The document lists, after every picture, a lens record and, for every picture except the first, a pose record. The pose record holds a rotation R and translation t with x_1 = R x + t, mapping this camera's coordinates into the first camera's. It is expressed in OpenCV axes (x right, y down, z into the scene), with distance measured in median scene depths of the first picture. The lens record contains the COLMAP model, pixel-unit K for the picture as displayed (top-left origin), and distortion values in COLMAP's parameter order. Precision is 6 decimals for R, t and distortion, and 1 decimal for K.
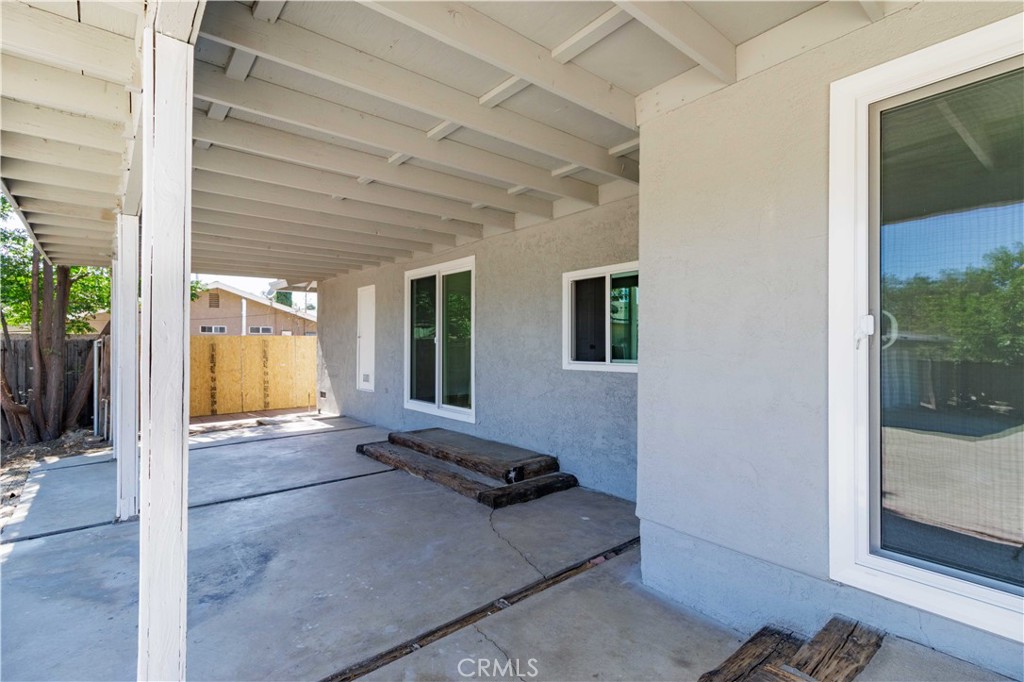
lens RADIAL K [[477.2, 0, 514.5], [0, 477.2, 343.6], [0, 0, 1]] dist [0.002459, 0.002877]
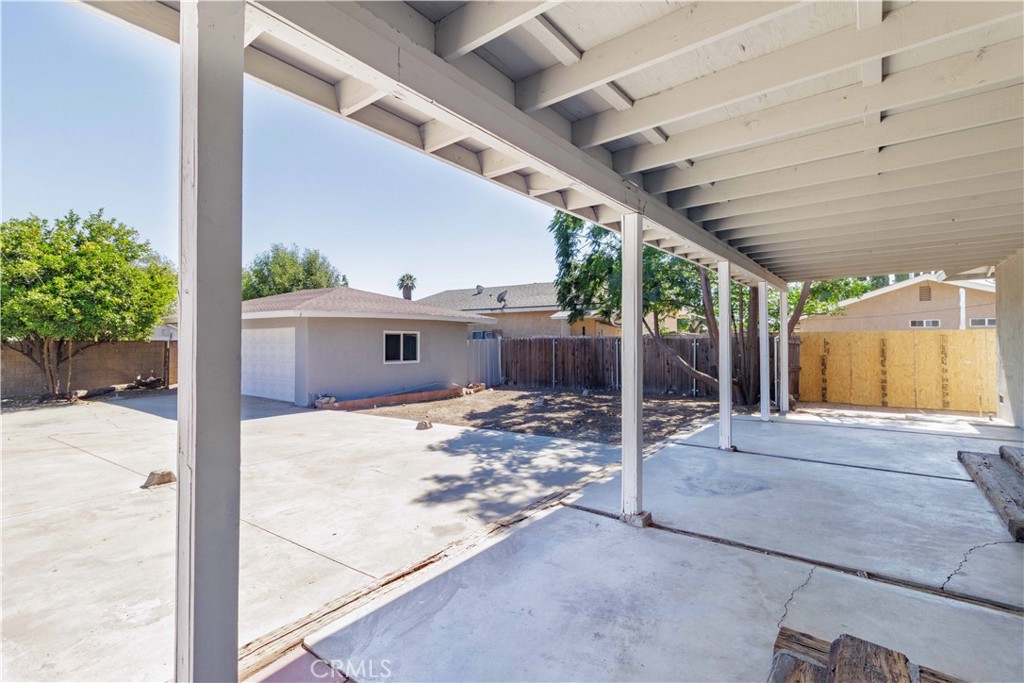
lens RADIAL K [[477.2, 0, 519.3], [0, 477.2, 337.8], [0, 0, 1]] dist [0.002459, 0.002877]
pose [[0.207471, -0.005066, -0.978228, 0.236036], [0.006426, 0.999972, -0.003816, -0.003231], [0.978220, -0.005494, 0.207497, -0.005278]]
